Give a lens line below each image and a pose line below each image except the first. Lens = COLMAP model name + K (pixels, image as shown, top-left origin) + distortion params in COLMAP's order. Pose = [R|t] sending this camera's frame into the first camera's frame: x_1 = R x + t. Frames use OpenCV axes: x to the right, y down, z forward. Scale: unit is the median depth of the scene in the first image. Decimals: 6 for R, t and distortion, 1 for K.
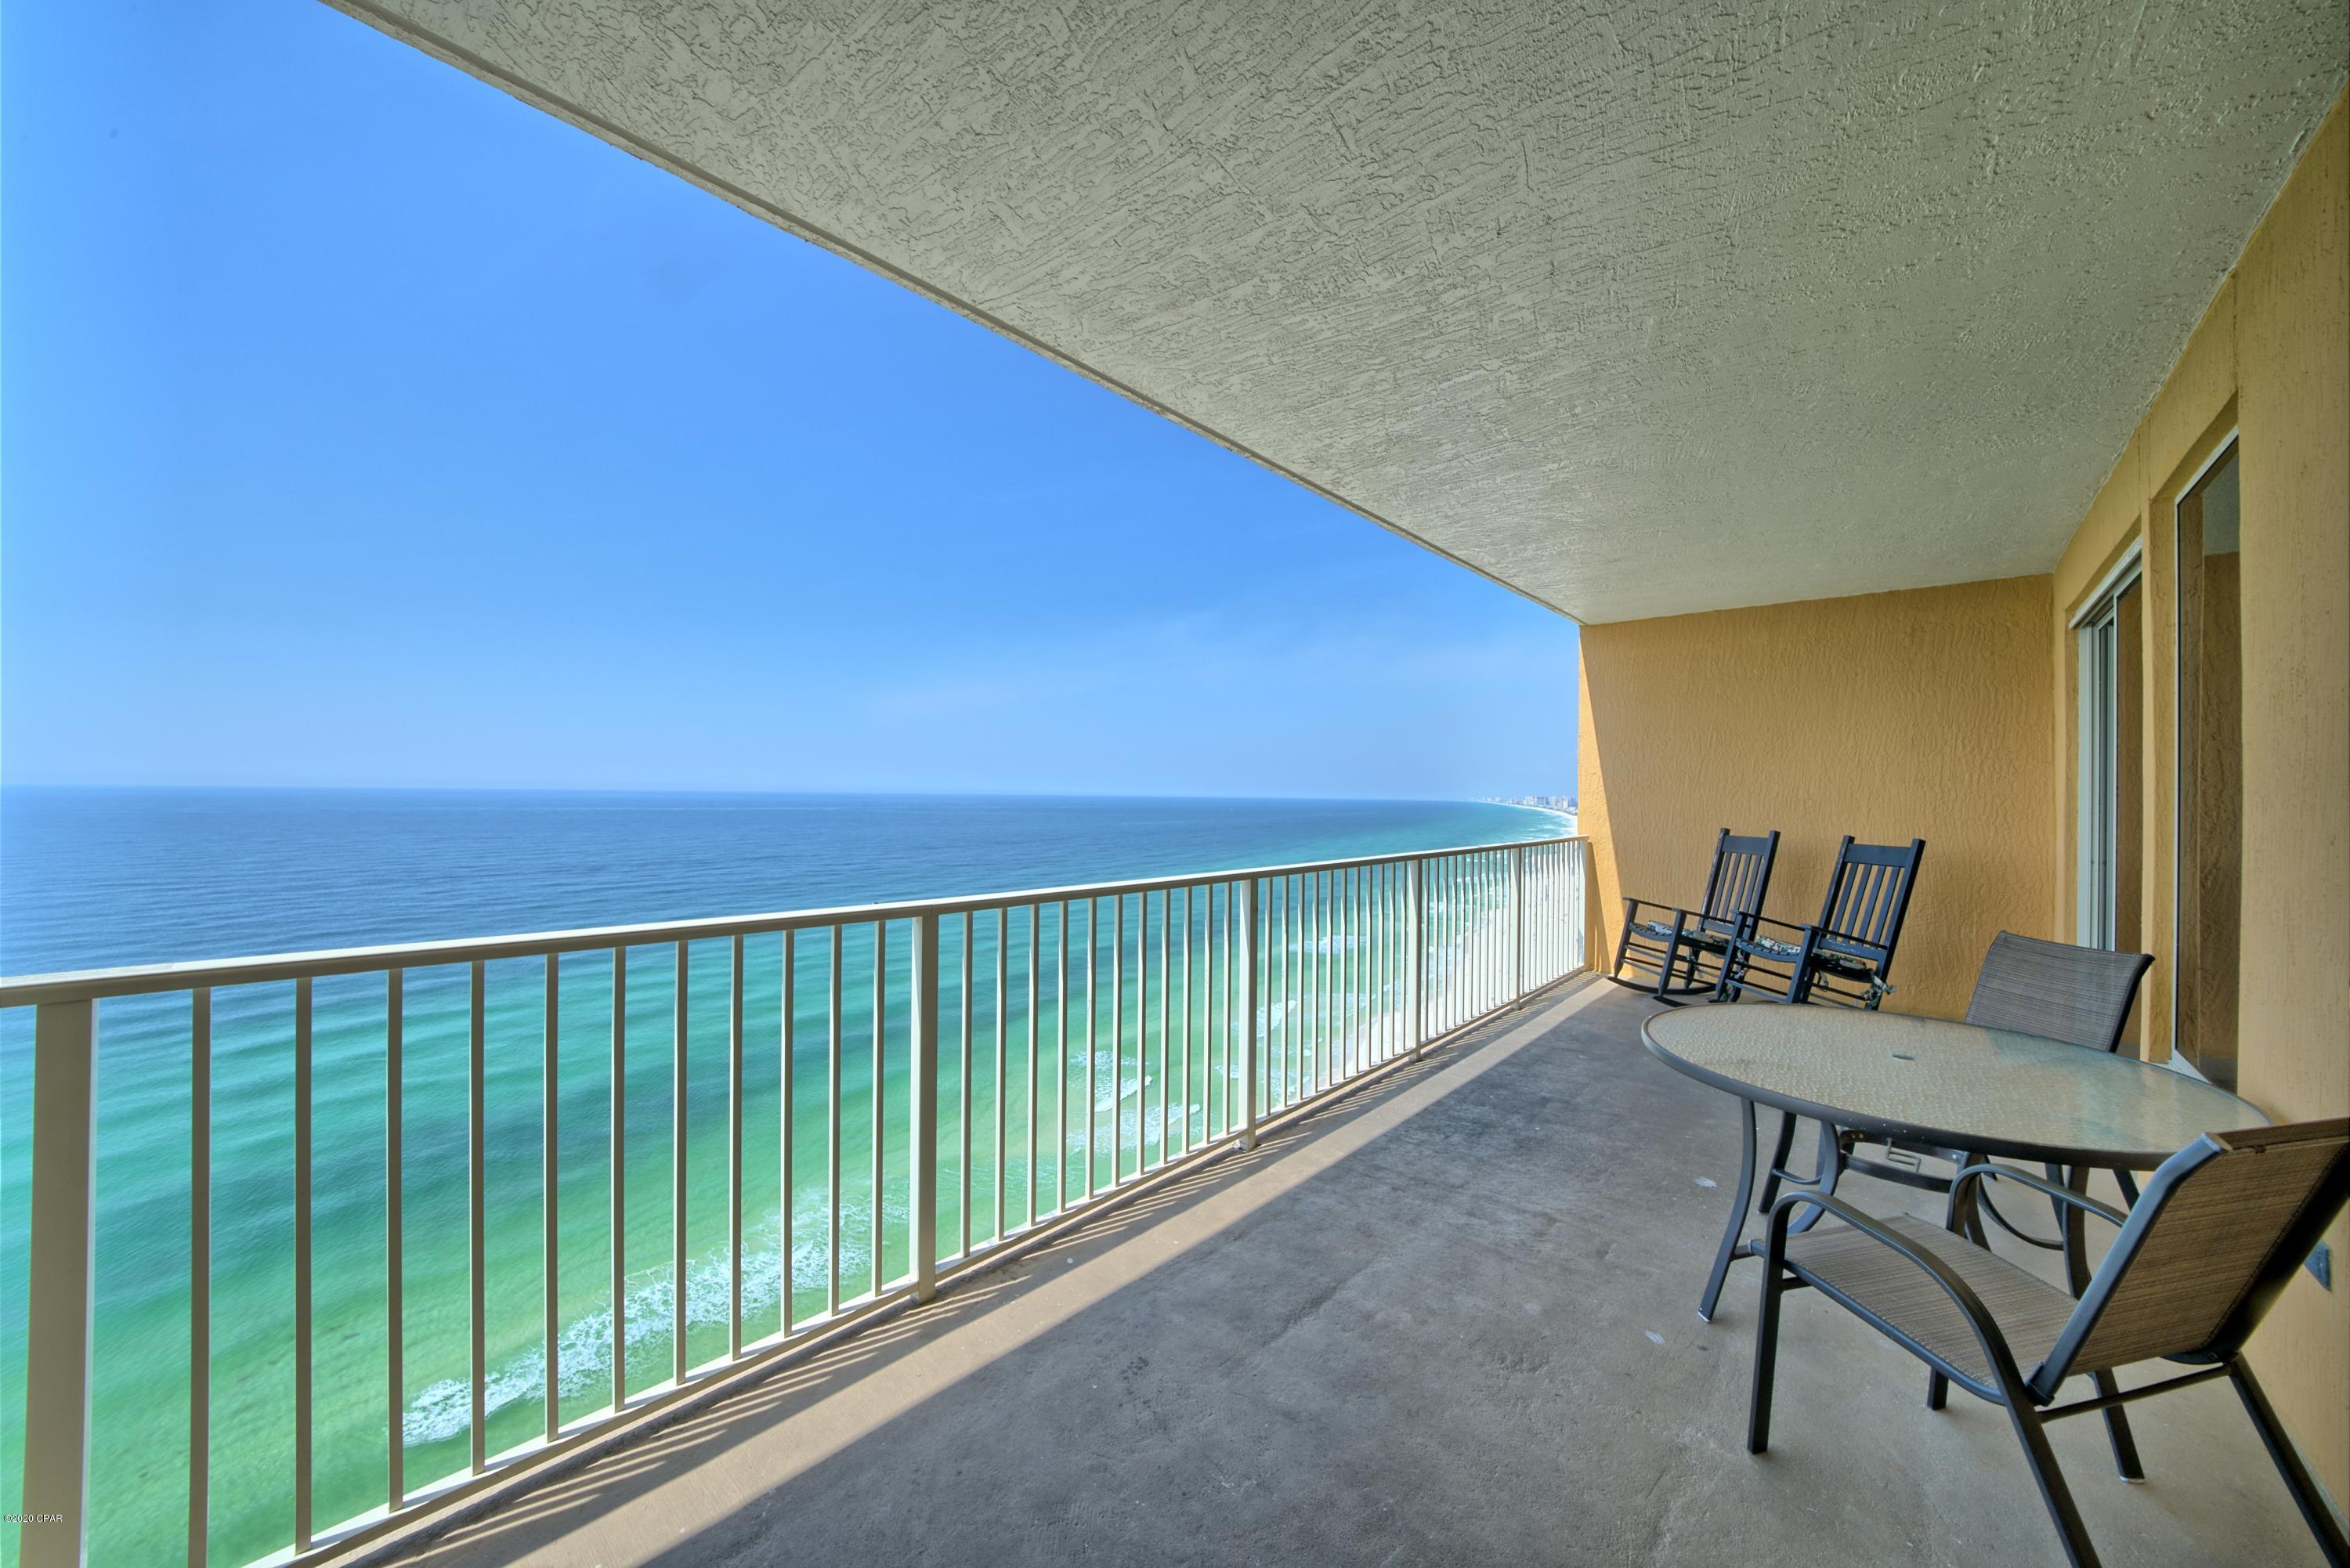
lens RADIAL K [[809.6, 0, 1167.9], [0, 809.6, 785.6], [0, 0, 1]] dist [-0.029096, 0.003945]
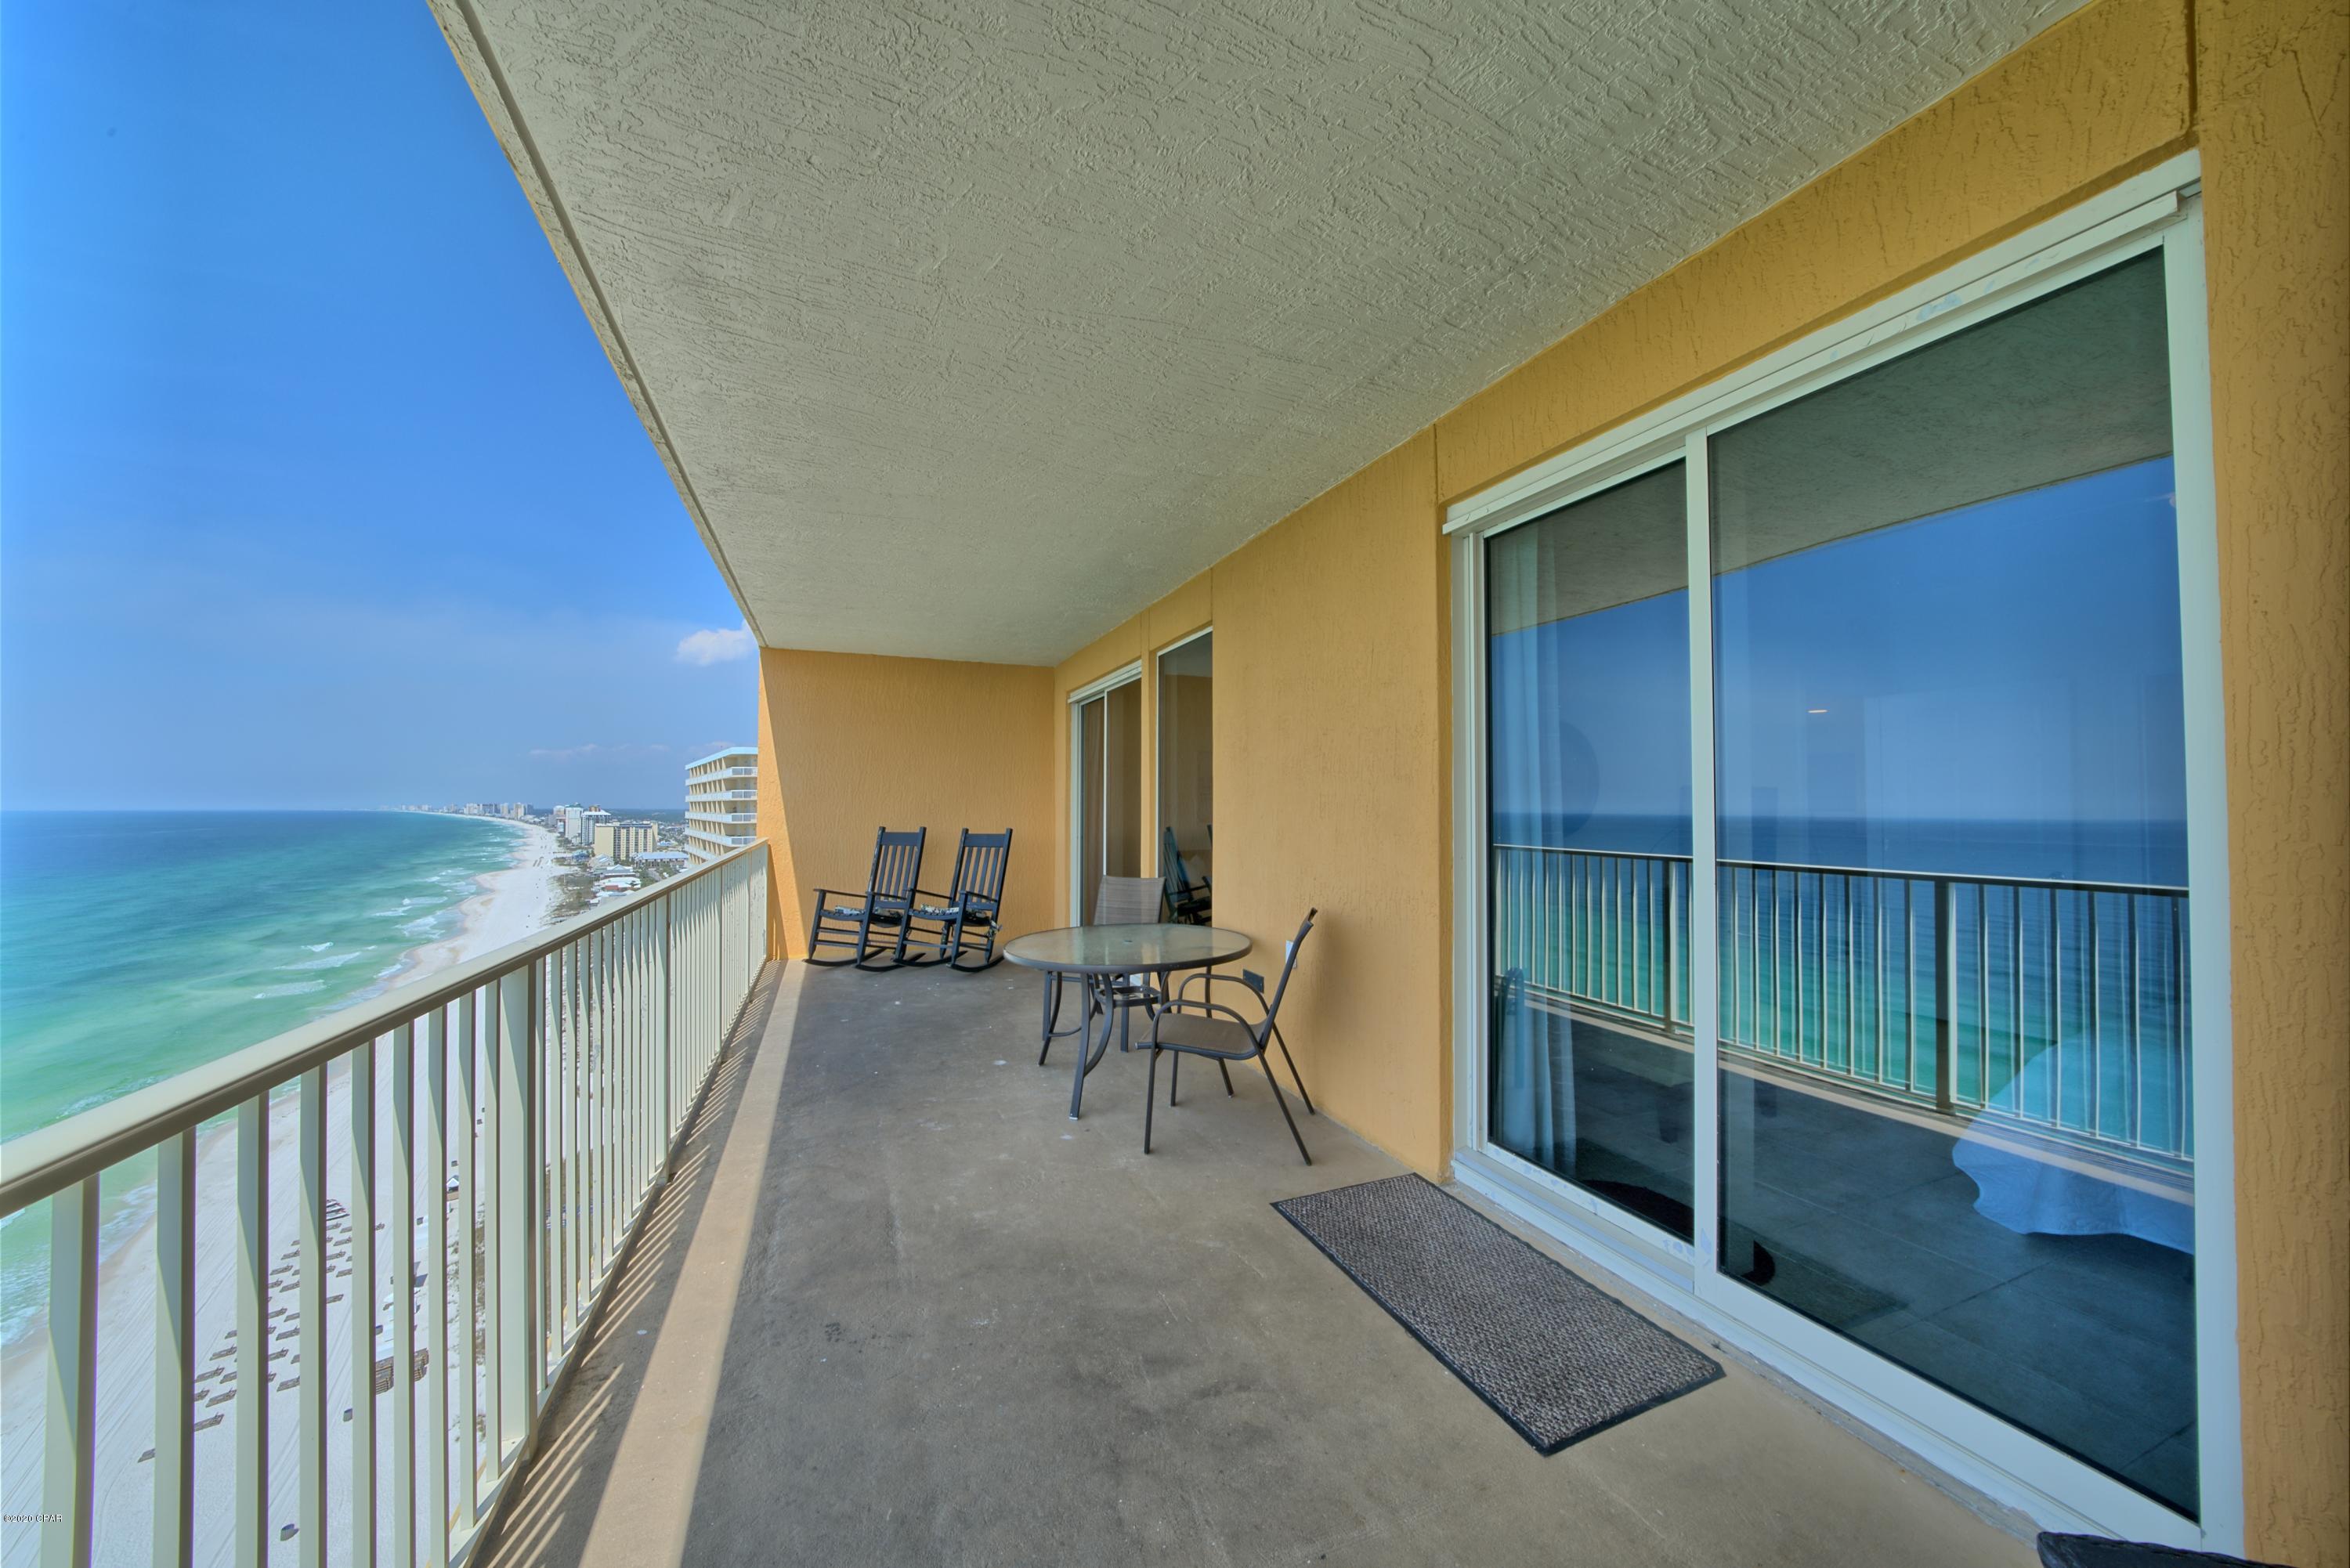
lens RADIAL K [[809.6, 0, 1167.9], [0, 809.6, 785.6], [0, 0, 1]] dist [-0.029096, 0.003945]
pose [[0.420246, 0.008923, 0.907366, -0.354665], [-0.002715, 0.999960, -0.008576, -0.003146], [-0.907406, 0.001141, 0.420253, 0.054472]]
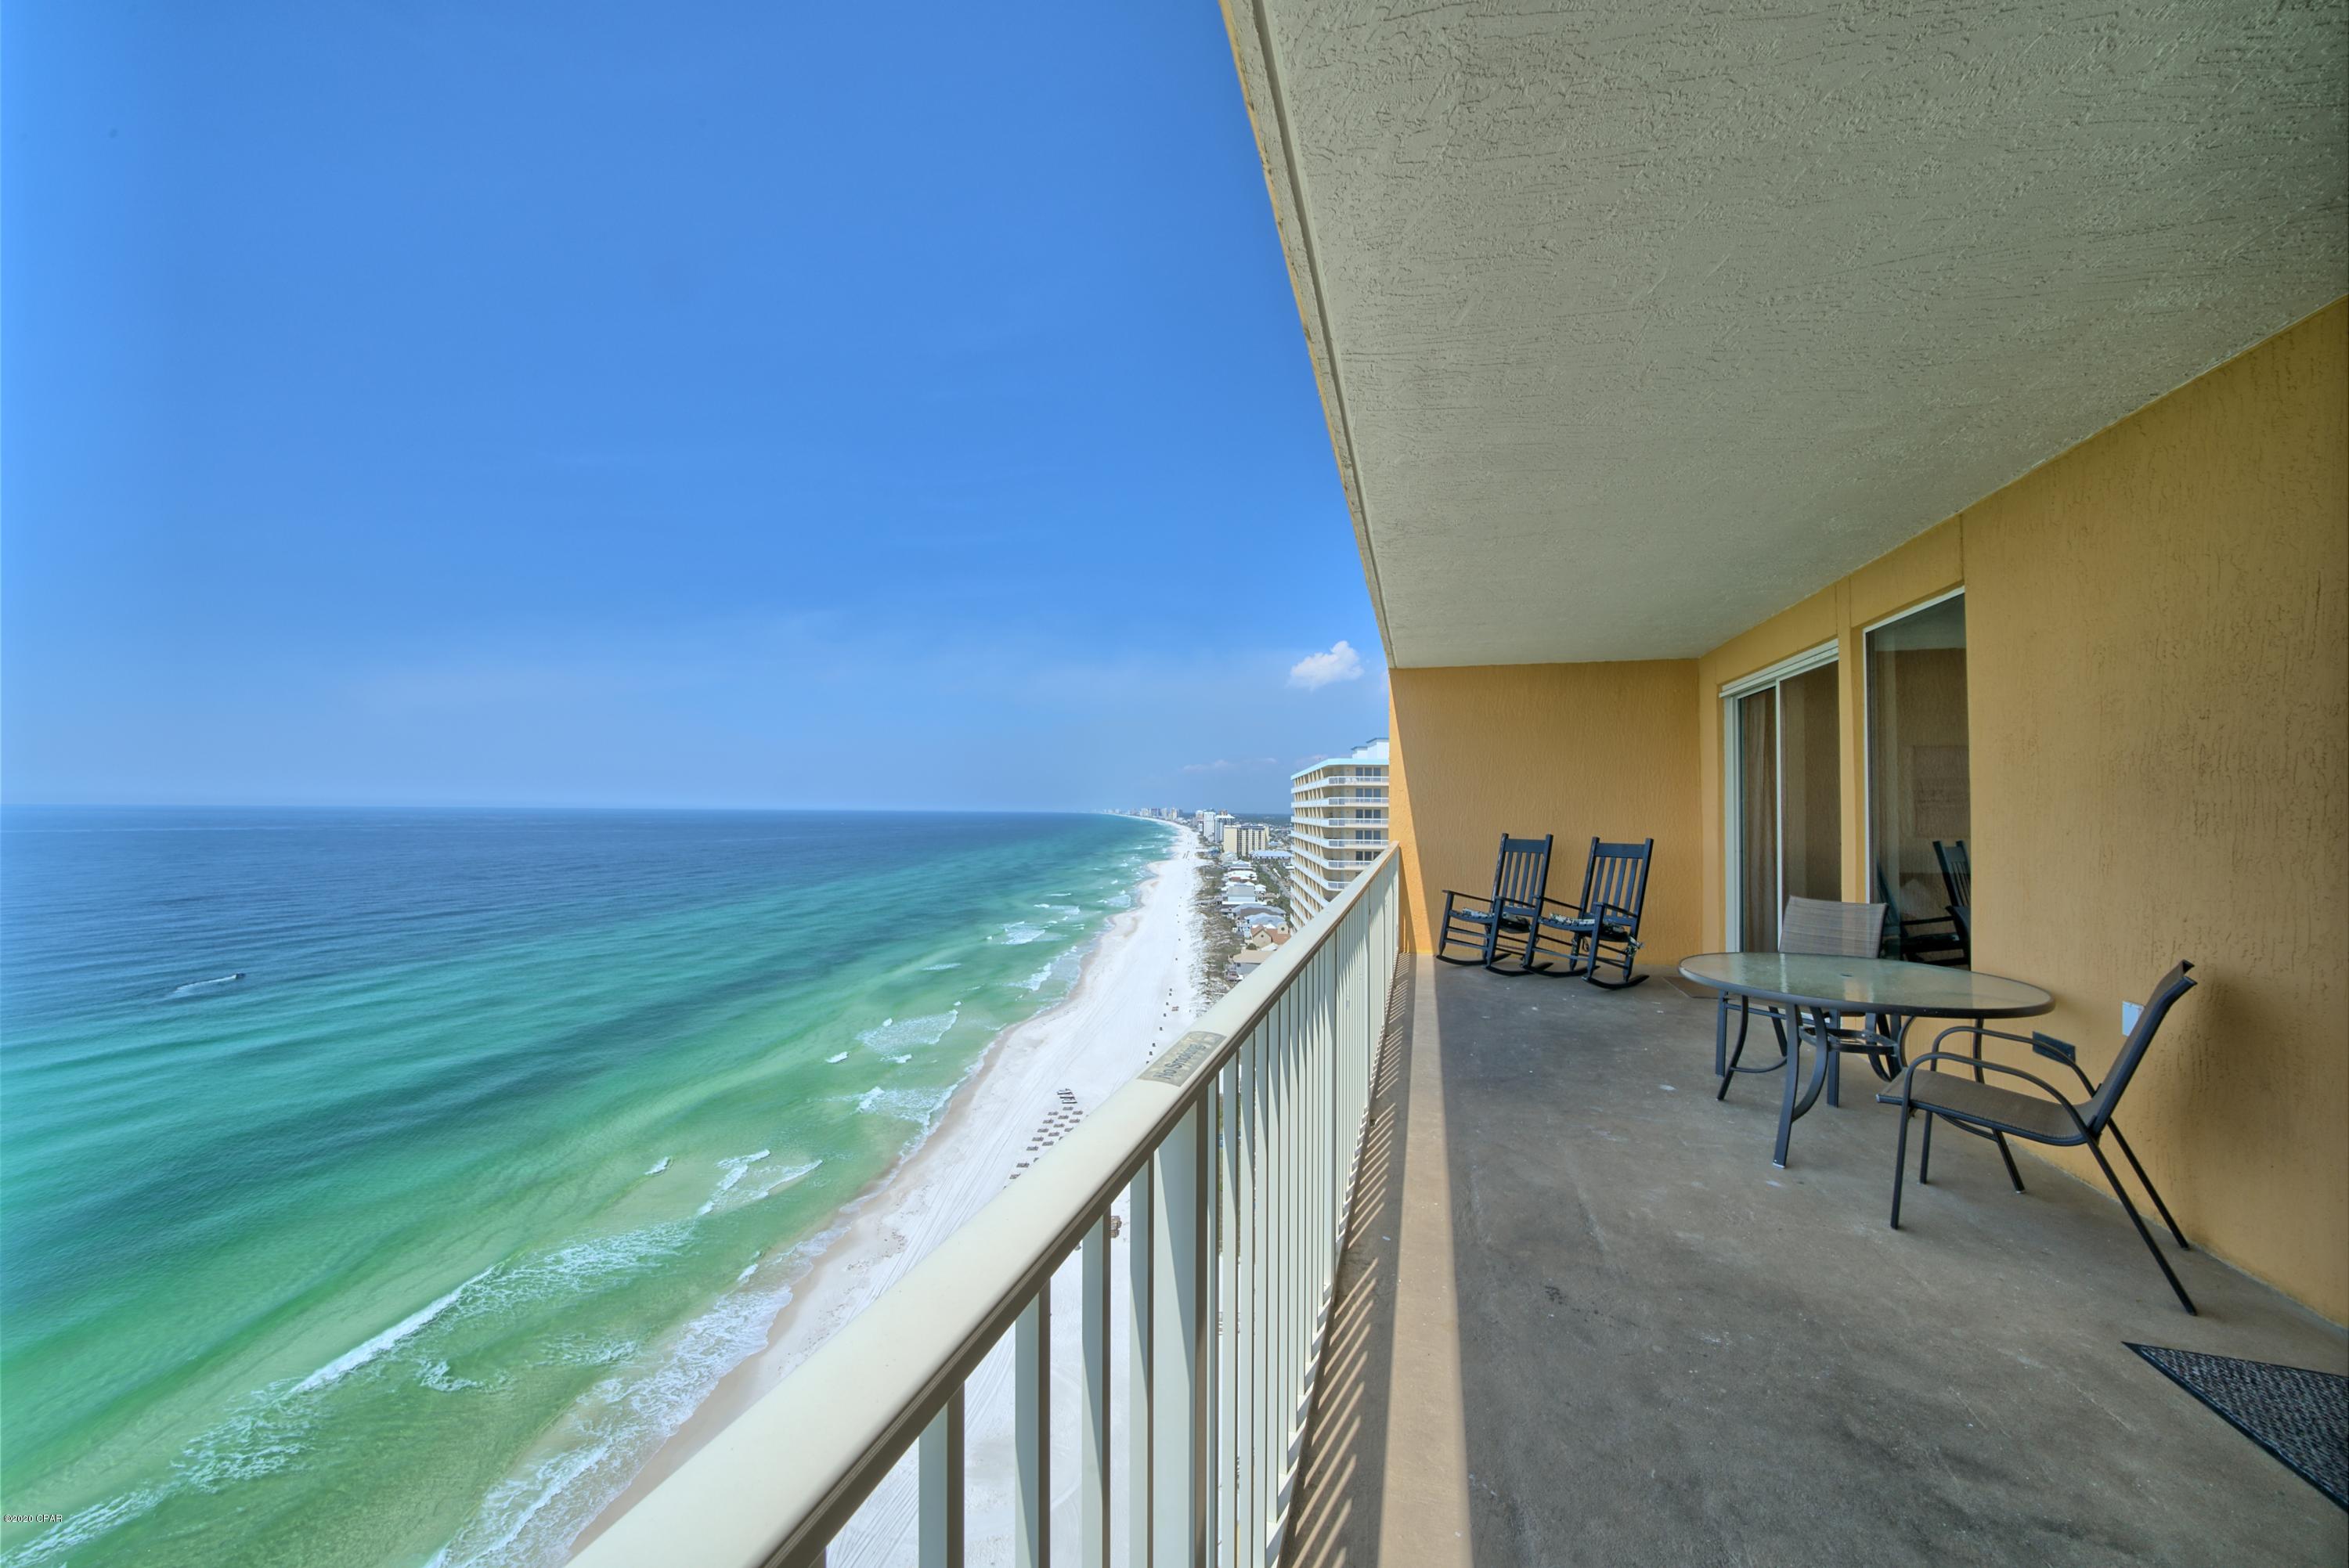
lens RADIAL K [[809.3, 0, 1167.4], [0, 809.3, 785.6], [0, 0, 1]] dist [-0.029096, 0.003945]
pose [[0.902404, 0.007507, 0.430826, -0.454835], [-0.000929, 0.999880, -0.015475, -0.004104], [-0.430891, 0.013565, 0.902302, 0.070972]]
